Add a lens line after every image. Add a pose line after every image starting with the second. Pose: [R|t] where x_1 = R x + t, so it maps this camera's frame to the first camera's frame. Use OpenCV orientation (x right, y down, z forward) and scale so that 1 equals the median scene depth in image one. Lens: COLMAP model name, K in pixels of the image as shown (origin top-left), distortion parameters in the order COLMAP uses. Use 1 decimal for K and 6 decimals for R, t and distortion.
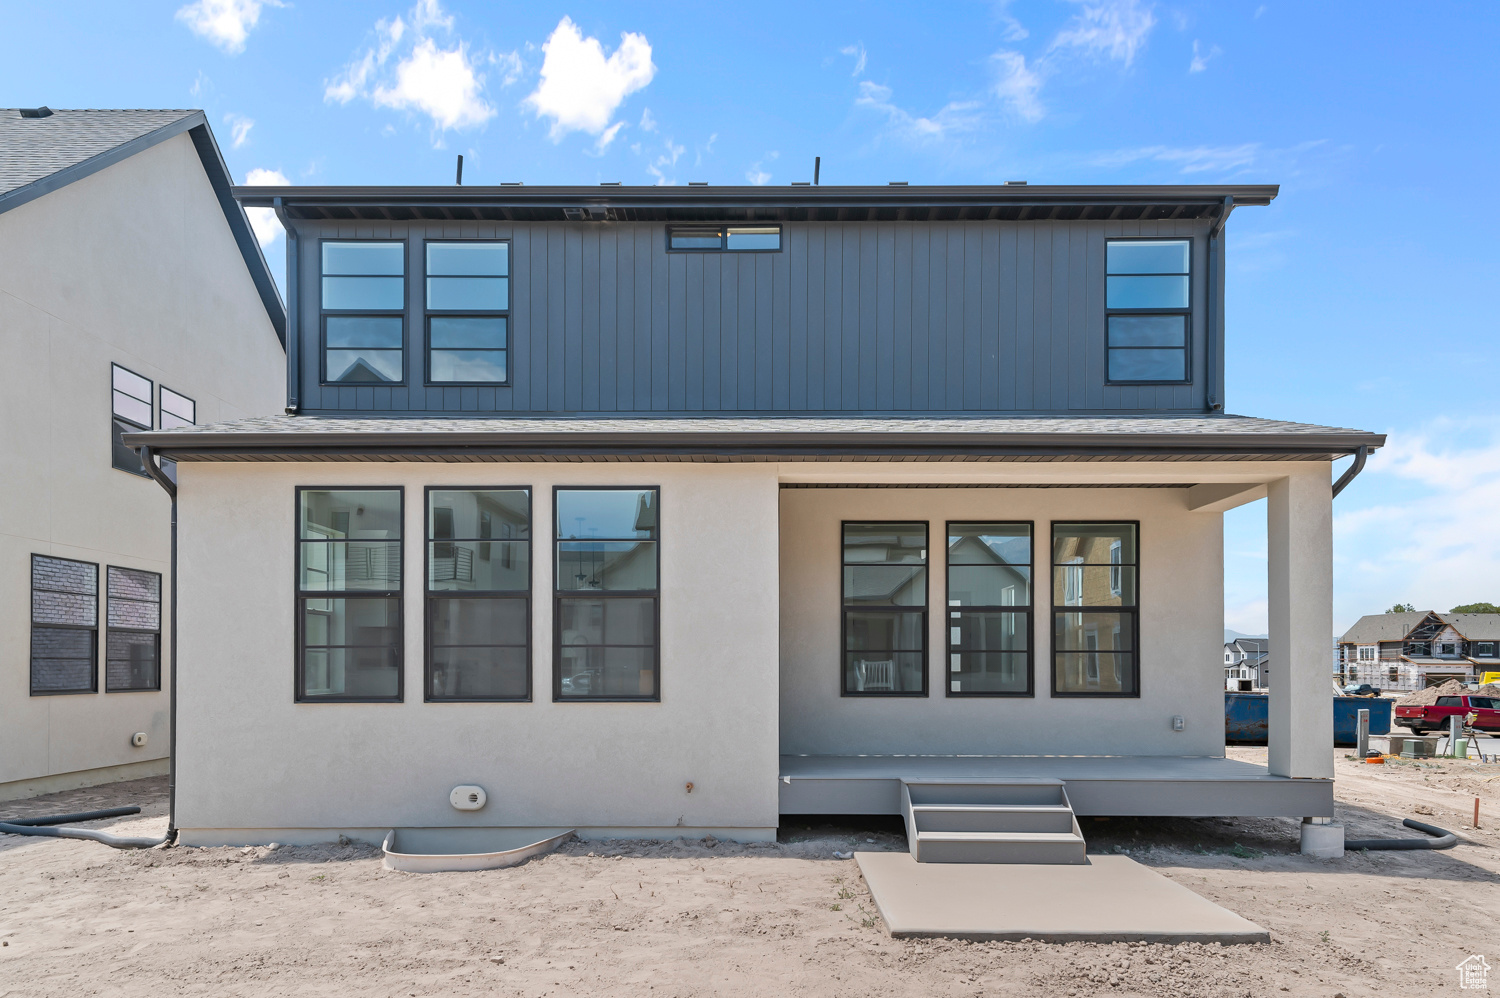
lens RADIAL K [[929.8, 0, 750.0], [0, 929.8, 499.0], [0, 0, 1]] dist [0.024932, -0.001127]
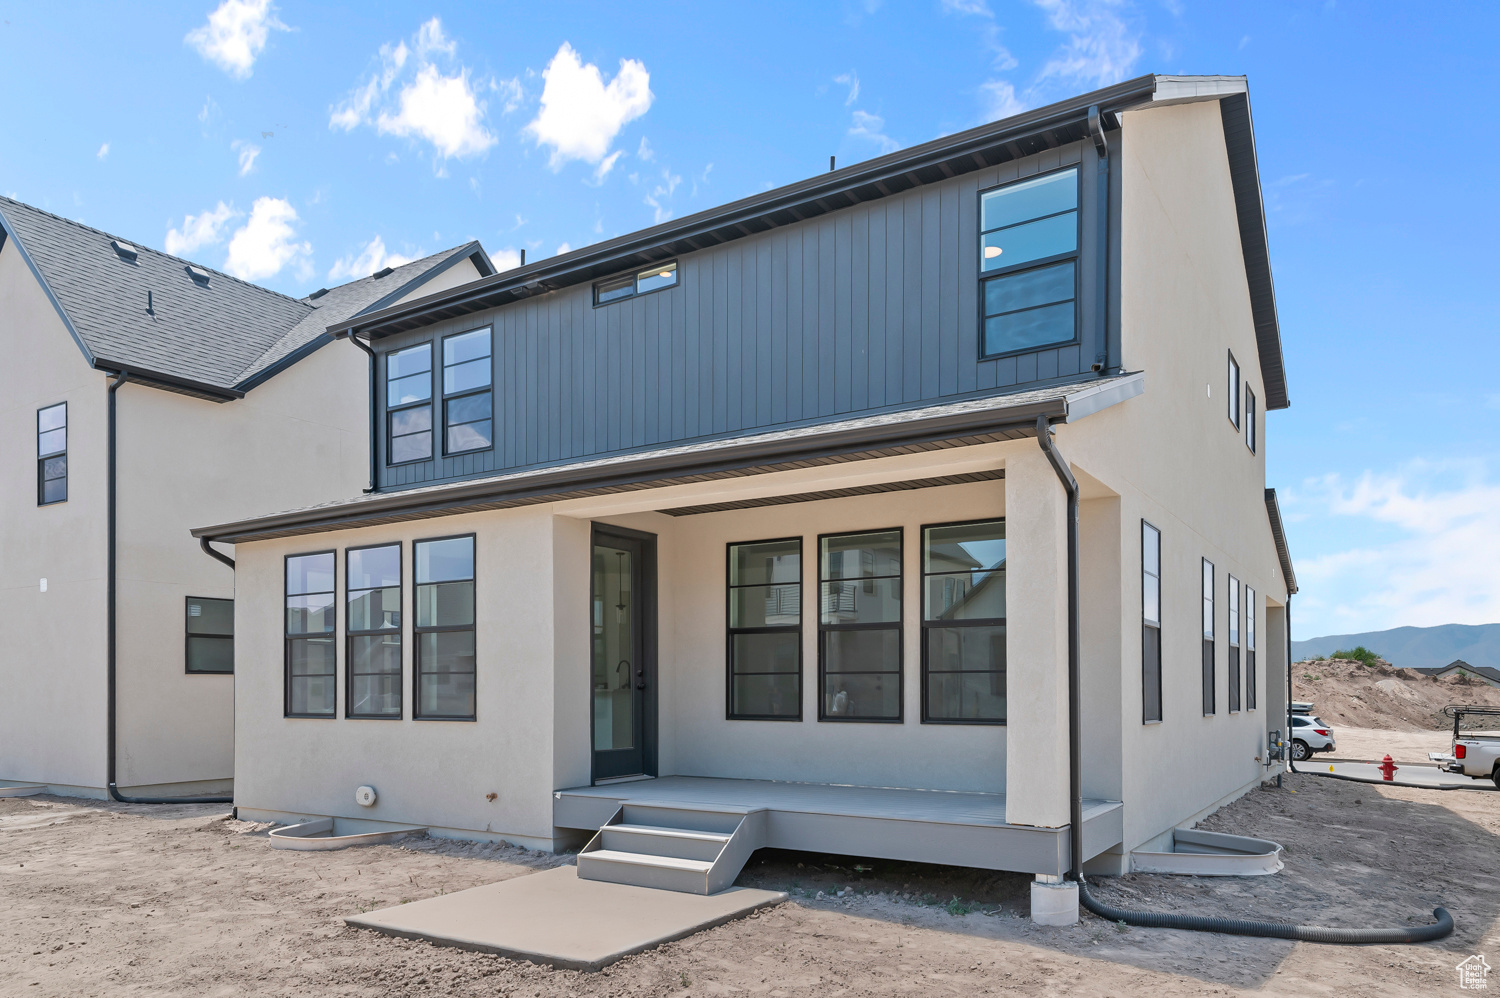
lens RADIAL K [[983.9, 0, 750.0], [0, 983.9, 499.0], [0, 0, 1]] dist [0.029179, -0.000142]
pose [[0.850244, -0.100110, -0.516782, 0.821850], [0.095368, 0.994798, -0.035804, 0.020320], [0.517678, -0.018842, 0.855368, 0.134390]]
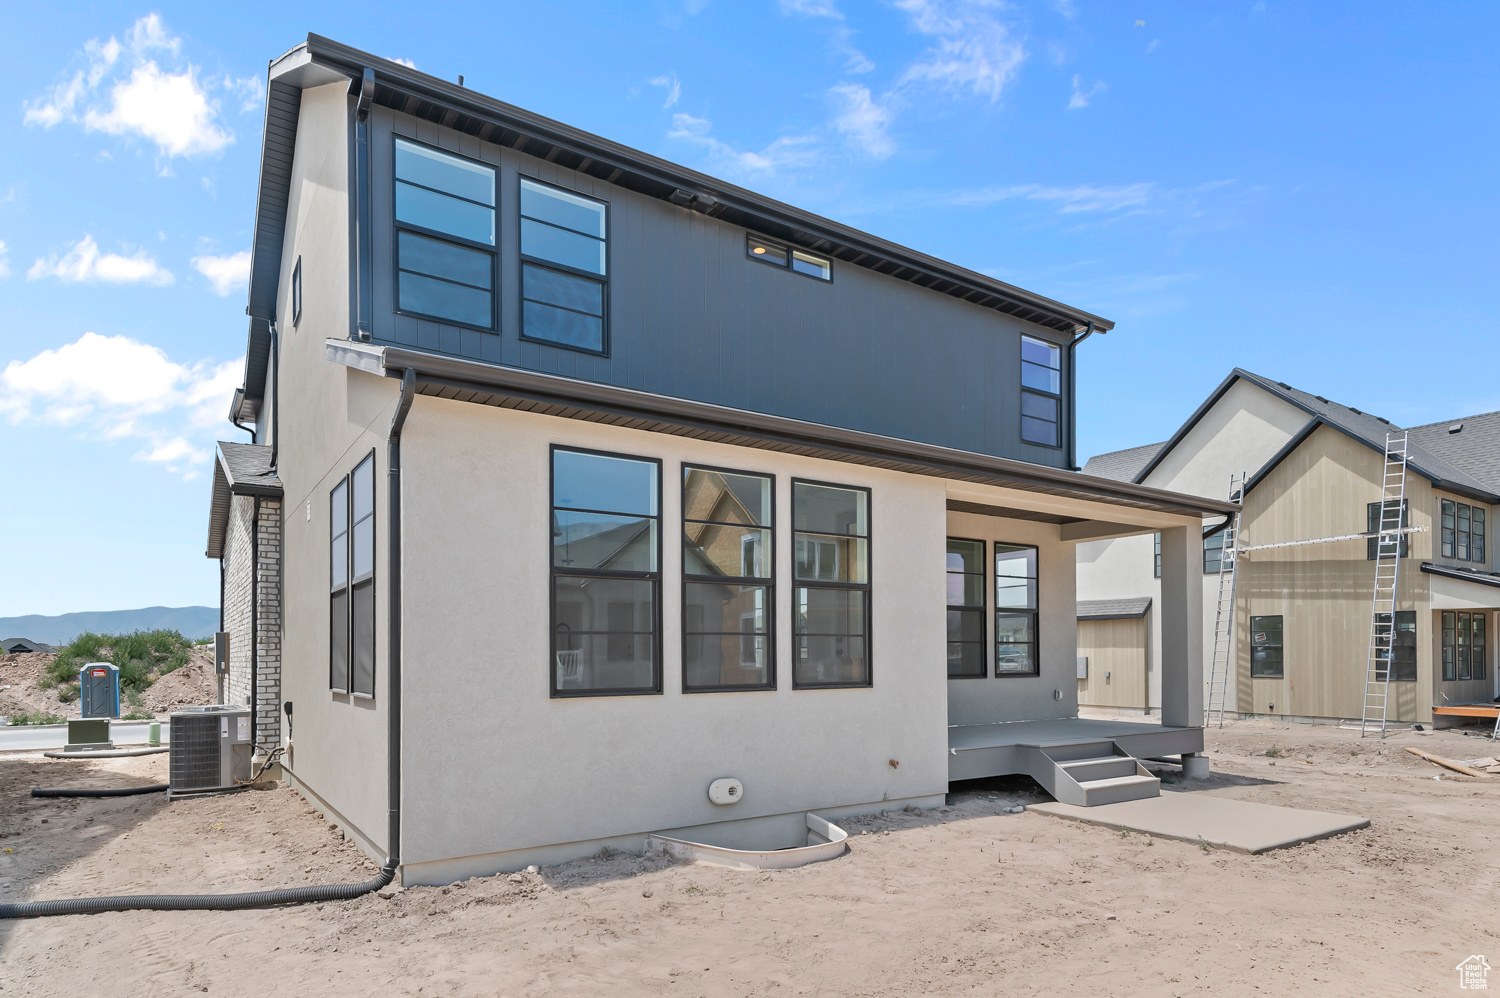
lens RADIAL K [[857.7, 0, 750.0], [0, 857.7, 499.0], [0, 0, 1]] dist [0.019157, -0.000527]
pose [[0.823060, 0.097142, 0.559585, -0.769489], [-0.094865, 0.994937, -0.033187, 0.045078], [-0.559975, -0.025770, 0.828109, 0.249034]]
